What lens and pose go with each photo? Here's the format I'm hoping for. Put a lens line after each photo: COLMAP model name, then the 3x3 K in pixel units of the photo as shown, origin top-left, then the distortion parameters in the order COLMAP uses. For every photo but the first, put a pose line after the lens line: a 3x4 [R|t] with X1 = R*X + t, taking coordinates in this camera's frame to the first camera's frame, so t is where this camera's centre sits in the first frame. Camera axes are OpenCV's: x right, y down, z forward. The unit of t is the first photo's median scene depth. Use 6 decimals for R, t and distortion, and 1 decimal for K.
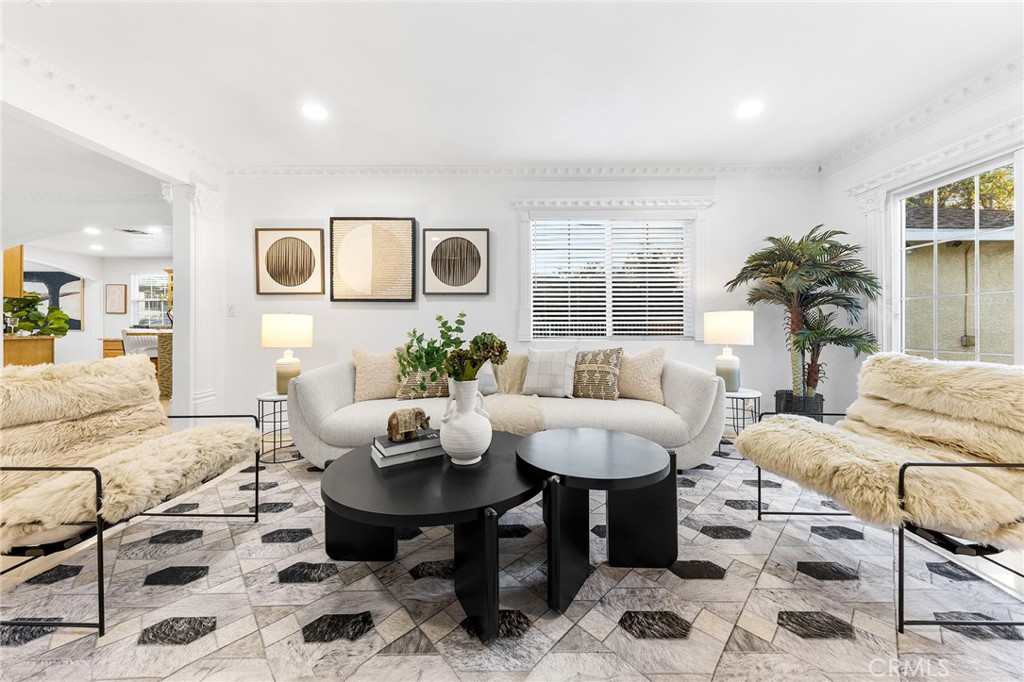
lens RADIAL K [[362.1, 0, 518.4], [0, 362.1, 326.6], [0, 0, 1]] dist [0.003159, -0.000150]
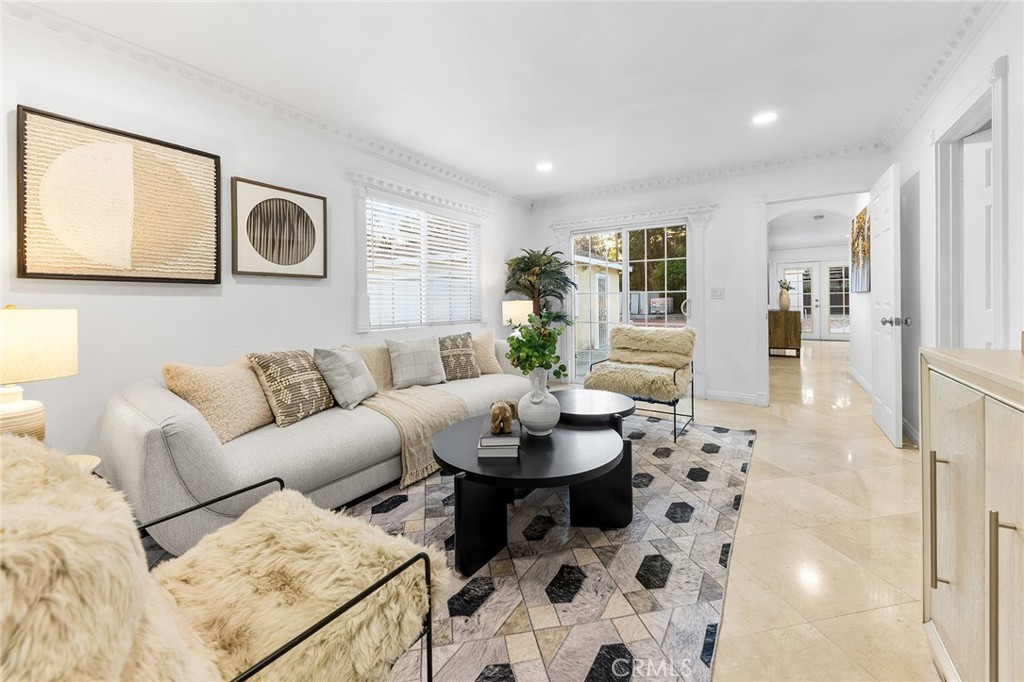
lens RADIAL K [[400.8, 0, 515.0], [0, 400.8, 301.0], [0, 0, 1]] dist [0.011577, 0.000261]
pose [[0.549531, -0.001608, 0.835472, -0.707560], [0.008056, 0.999962, -0.003374, -0.035898], [-0.835434, 0.008585, 0.549523, 0.172979]]
